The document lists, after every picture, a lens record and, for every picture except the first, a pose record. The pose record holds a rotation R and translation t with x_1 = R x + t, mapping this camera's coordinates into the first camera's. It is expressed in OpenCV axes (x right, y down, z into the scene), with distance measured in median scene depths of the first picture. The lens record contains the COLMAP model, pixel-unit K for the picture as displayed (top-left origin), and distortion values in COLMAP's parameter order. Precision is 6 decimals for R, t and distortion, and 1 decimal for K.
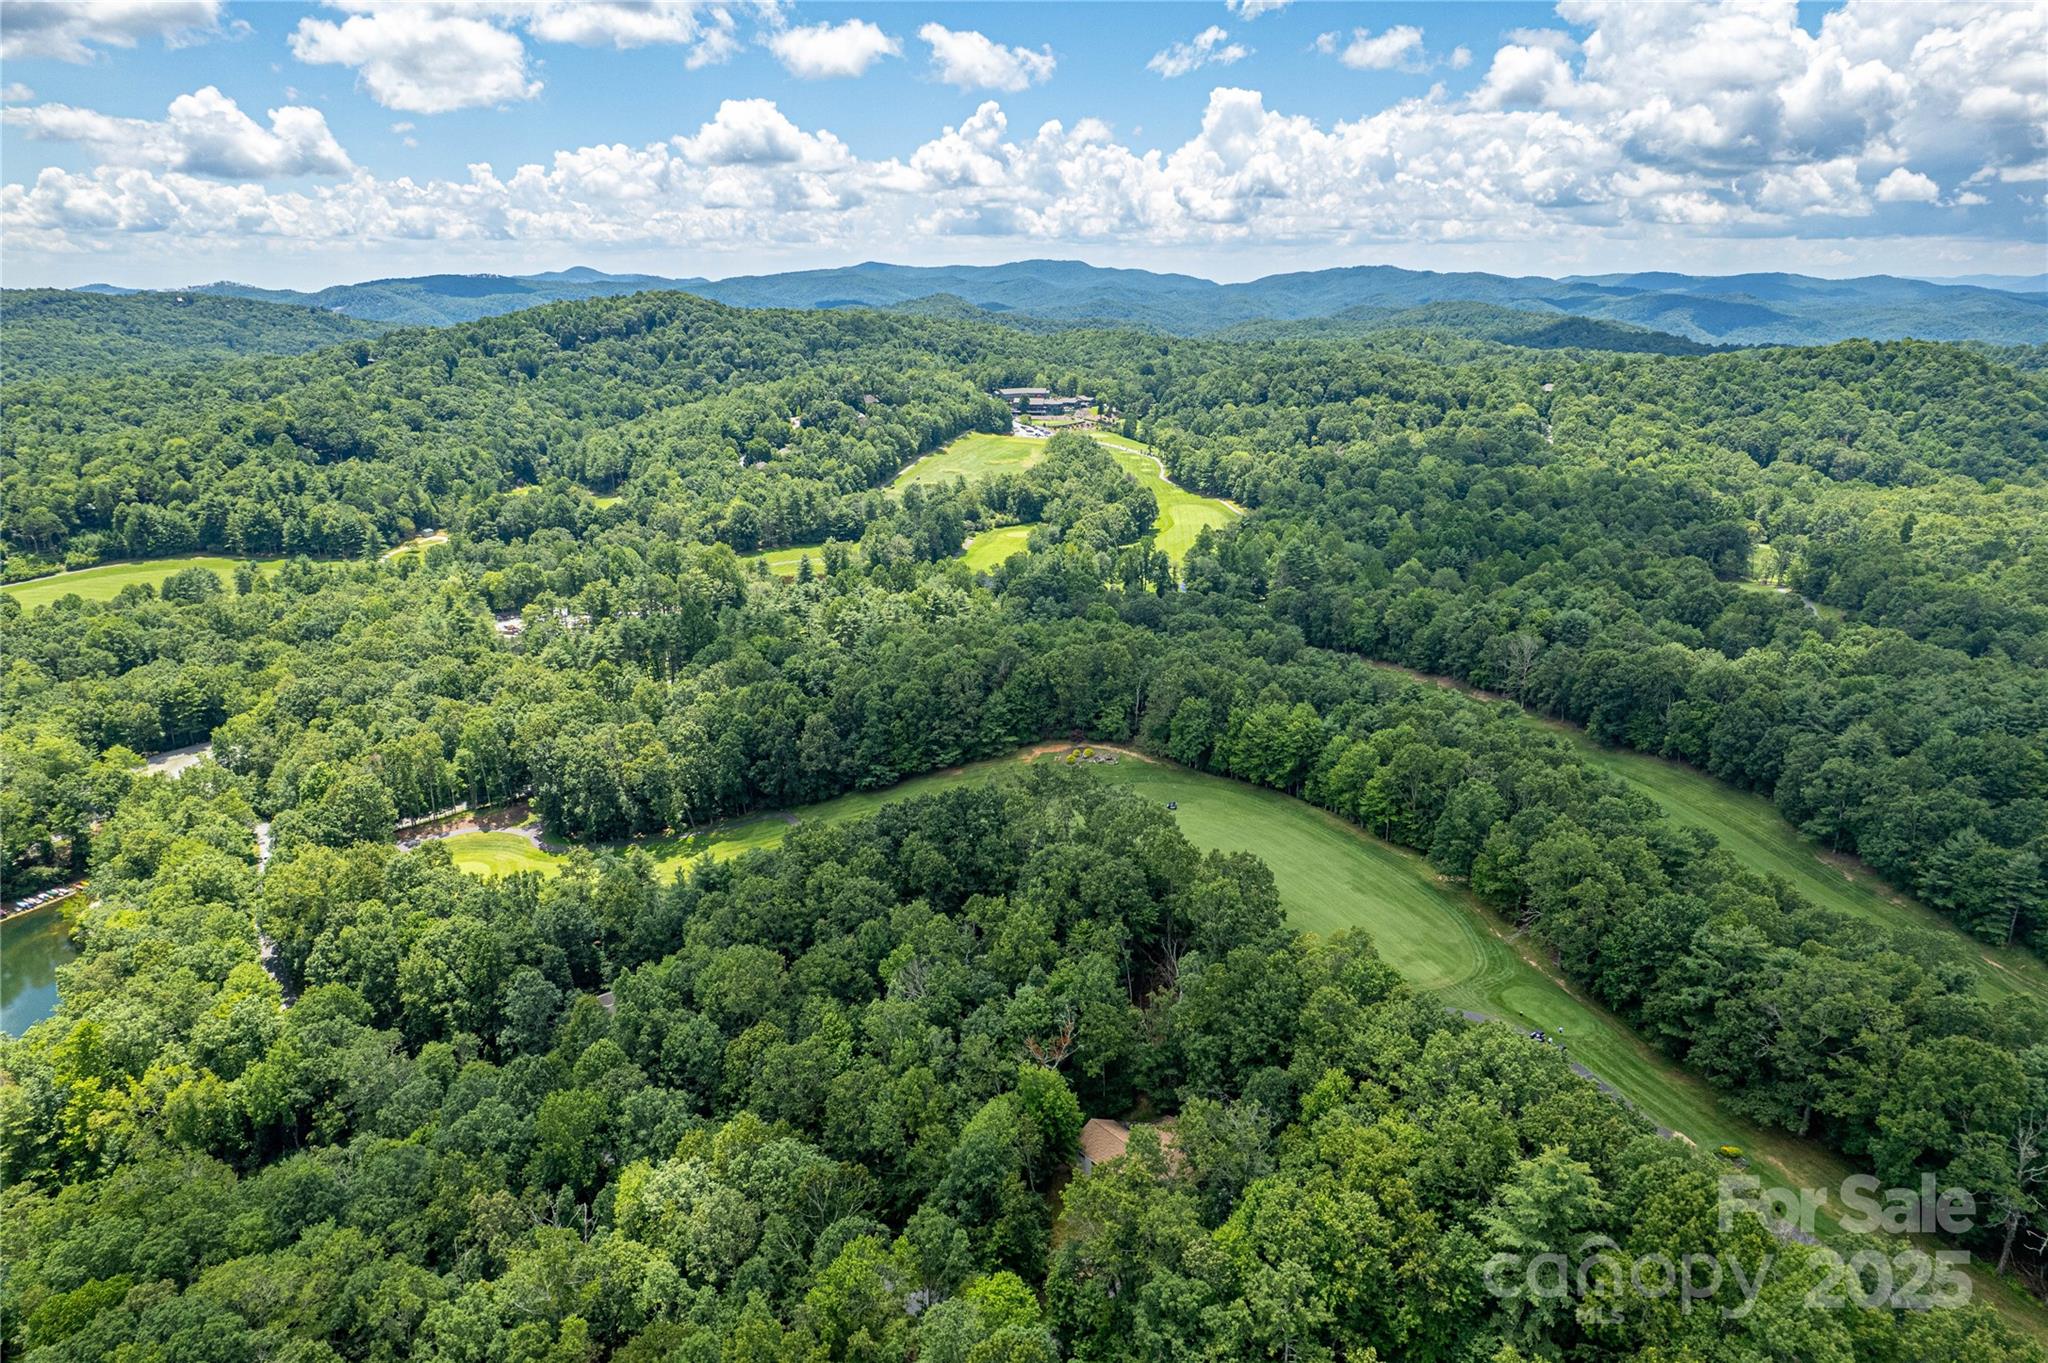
lens RADIAL K [[1297.9, 0, 1024.0], [0, 1297.9, 681.5], [0, 0, 1]] dist [-0.084867, 0.075996]
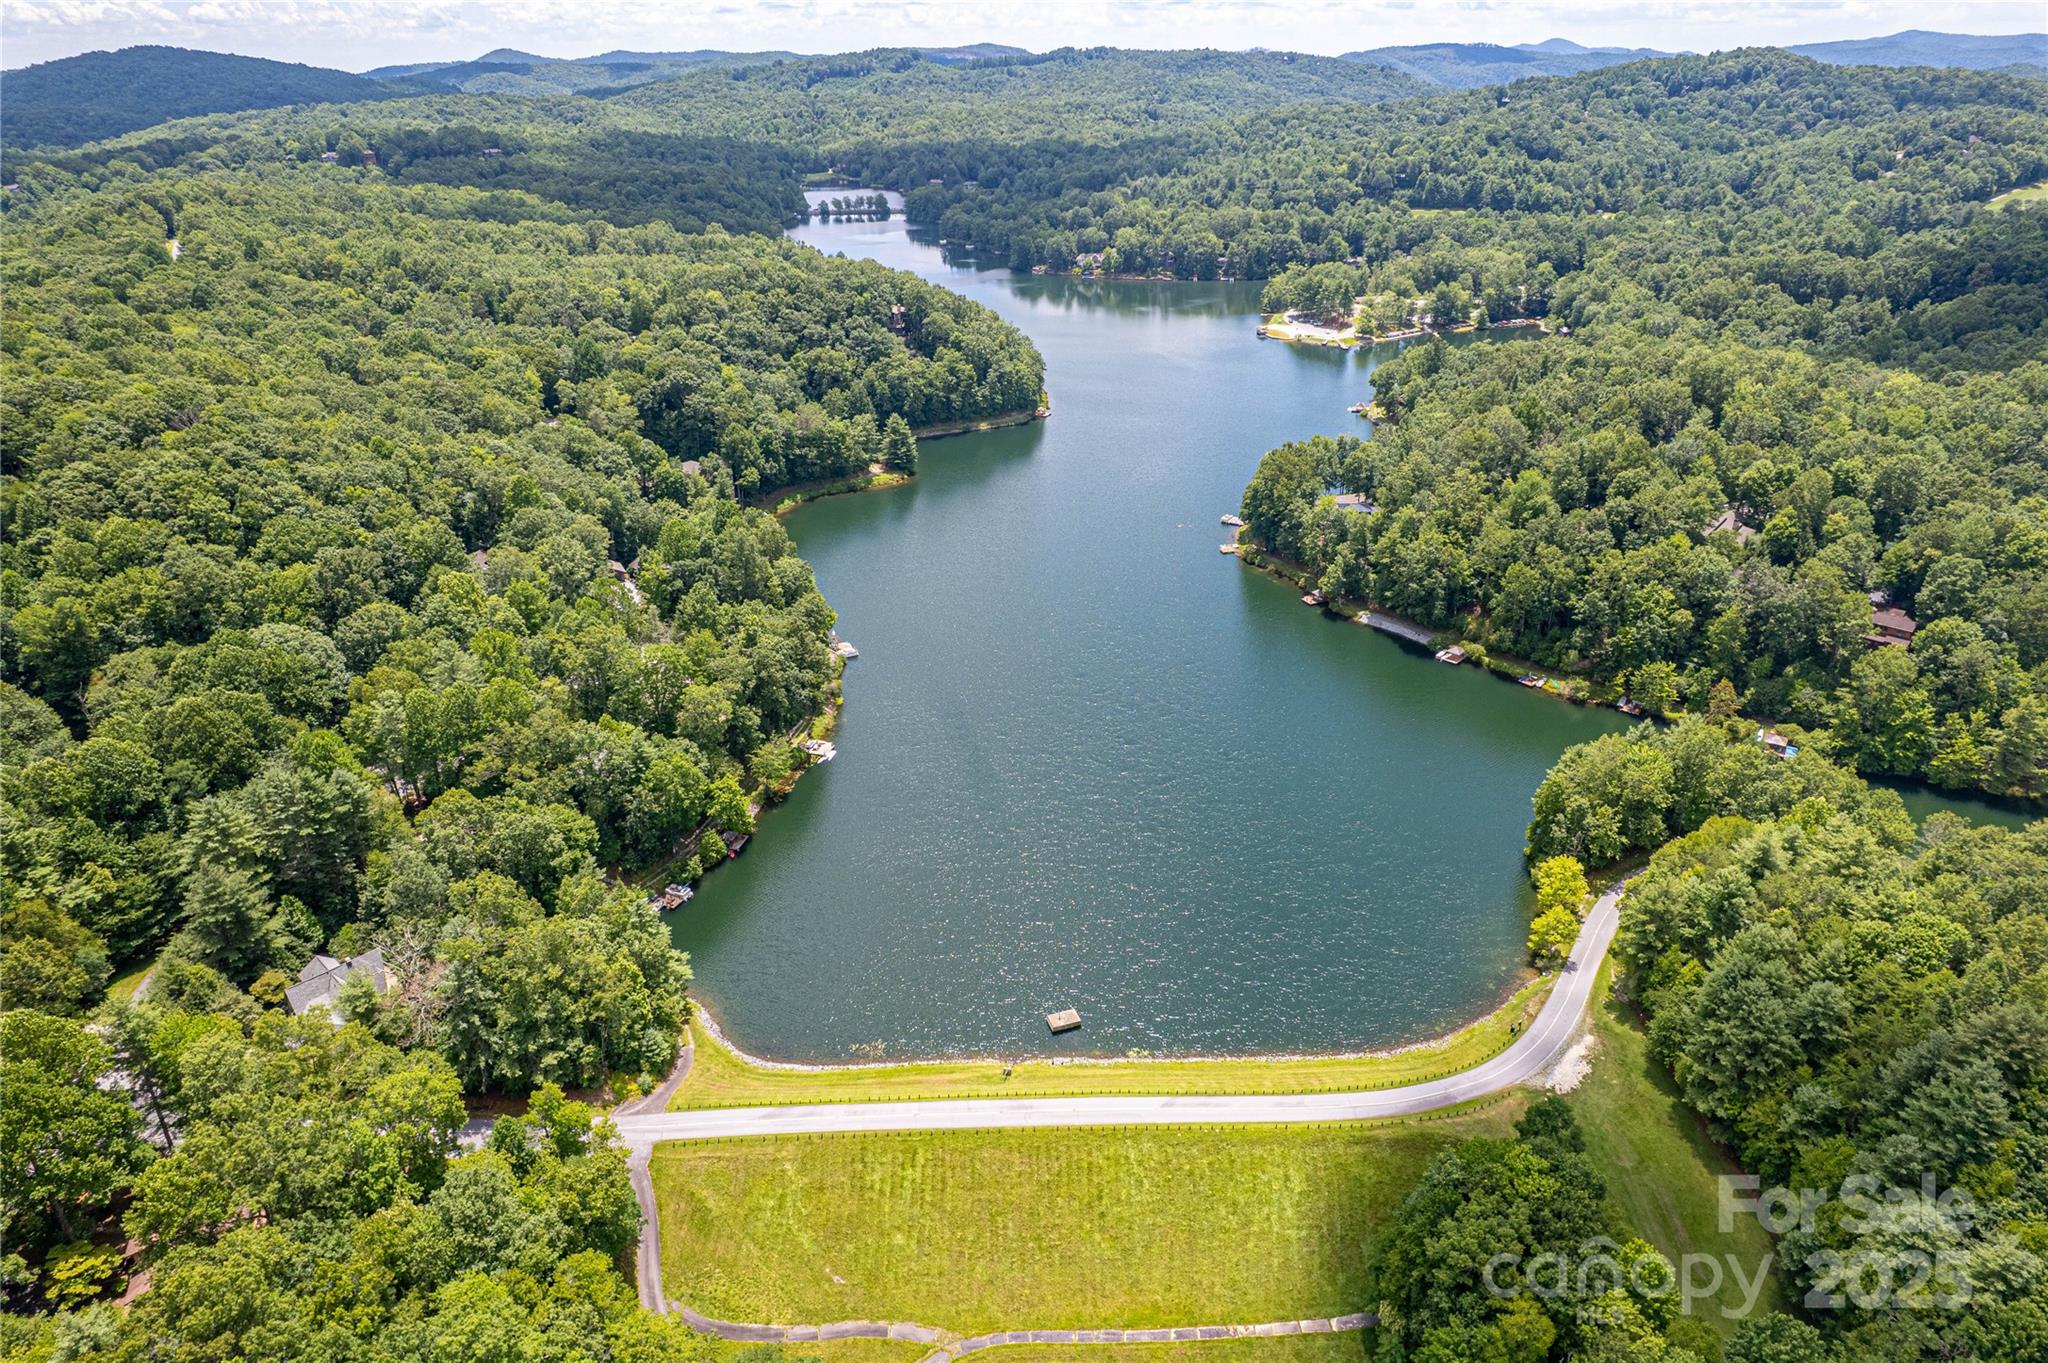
lens RADIAL K [[1297.9, 0, 1024.0], [0, 1297.9, 681.5], [0, 0, 1]] dist [-0.084867, 0.075996]
pose [[0.788565, 0.267492, -0.553727, -0.031938], [-0.179653, 0.961366, 0.208568, 0.189424], [0.588124, -0.064991, 0.806155, -0.524814]]
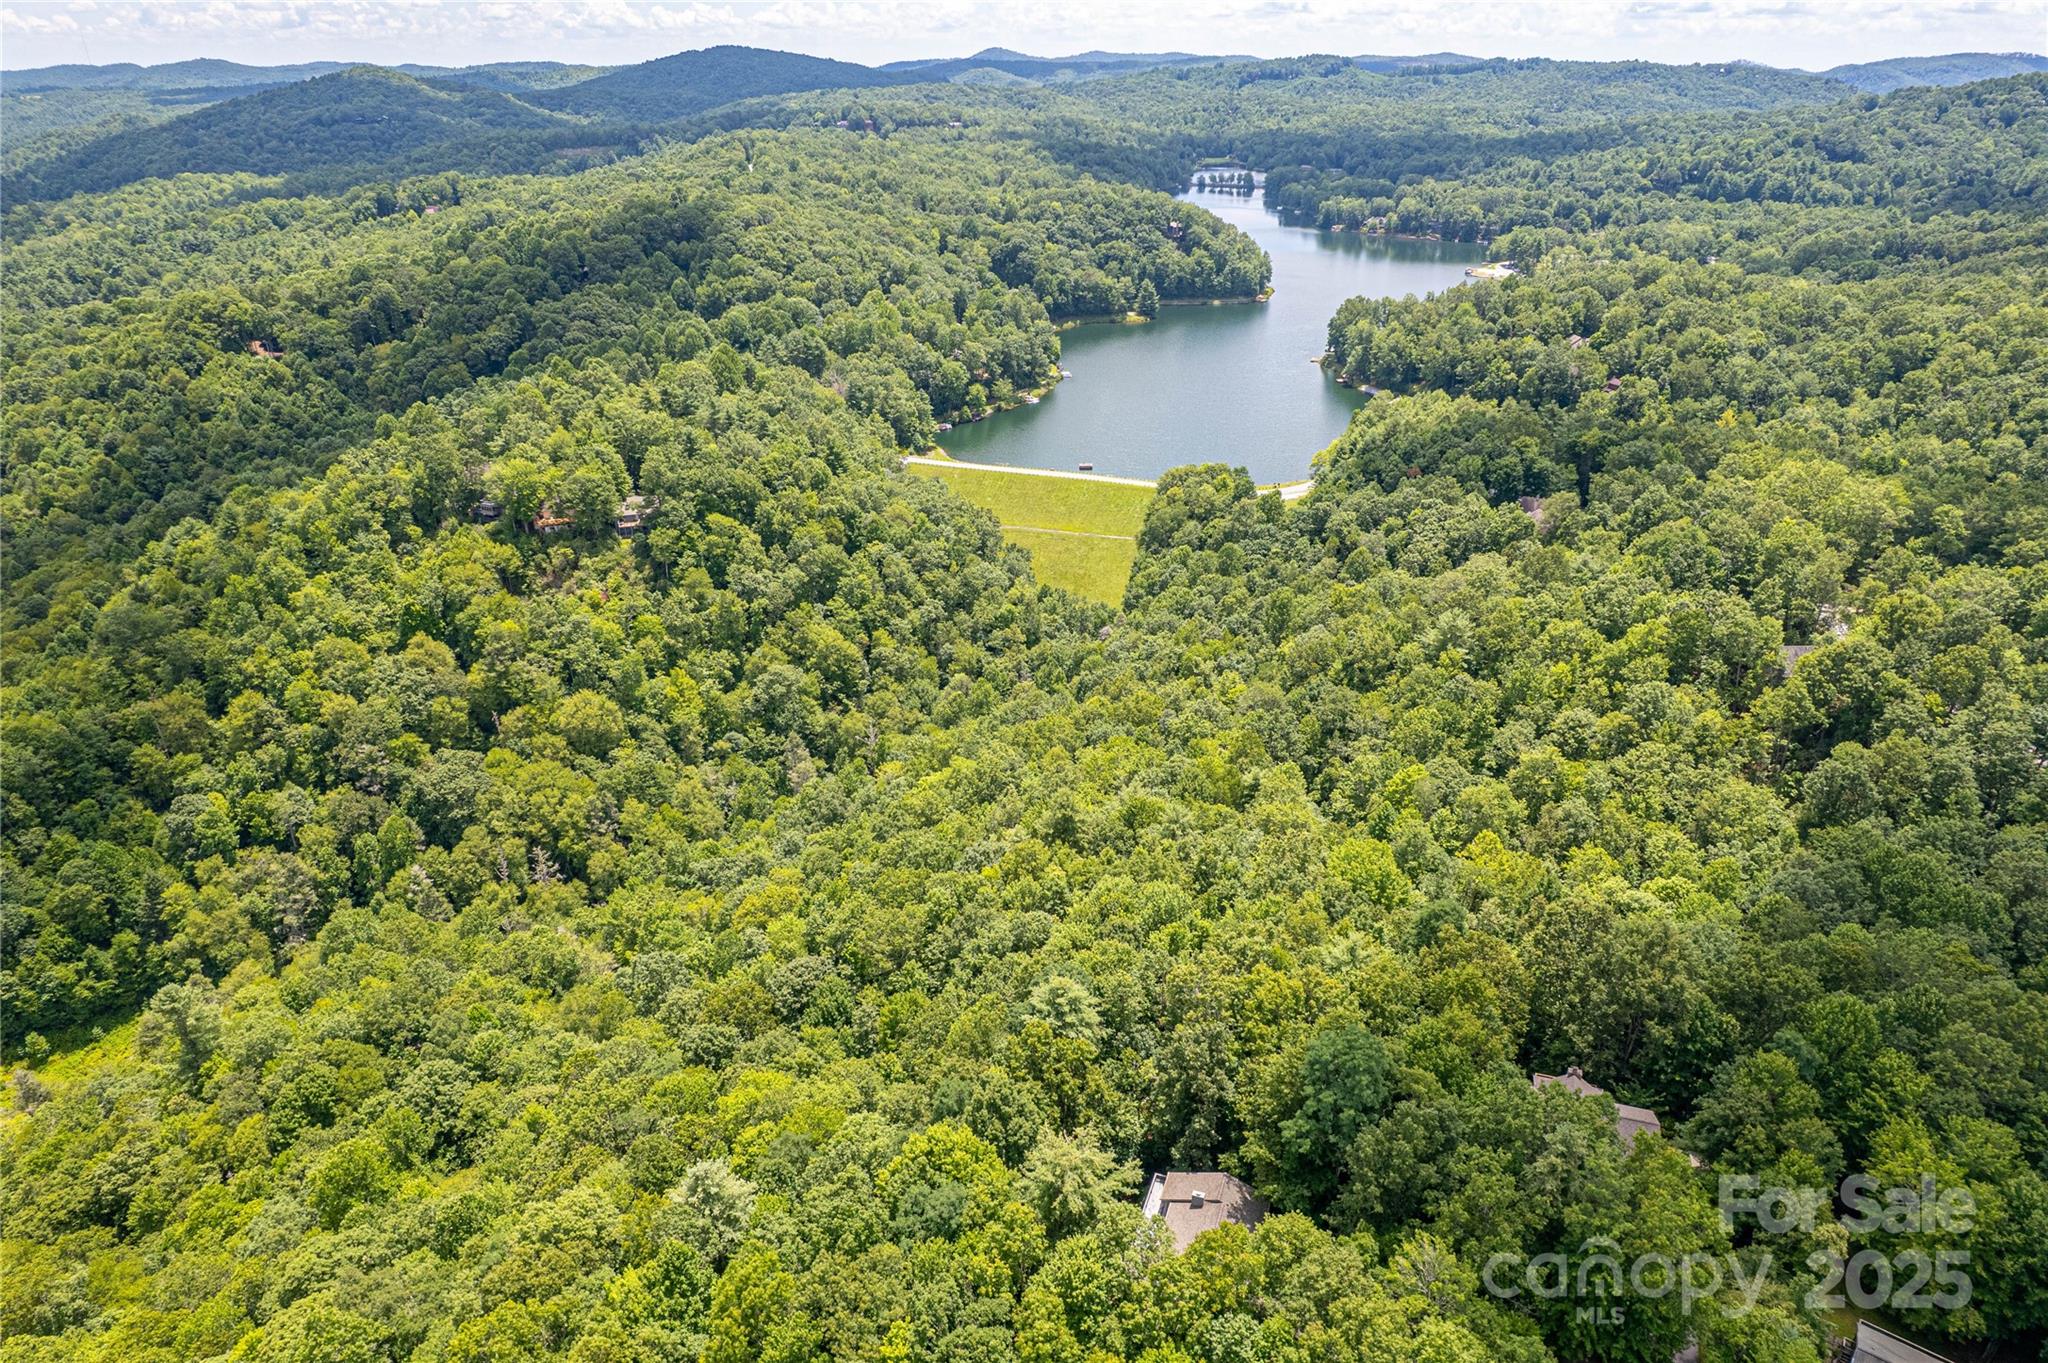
lens RADIAL K [[1297.9, 0, 1024.0], [0, 1297.9, 681.5], [0, 0, 1]] dist [-0.084867, 0.075996]
pose [[0.541809, 0.370510, -0.754431, 0.329012], [-0.256787, 0.927648, 0.271163, 0.246028], [0.800315, 0.046810, 0.597750, -0.694839]]
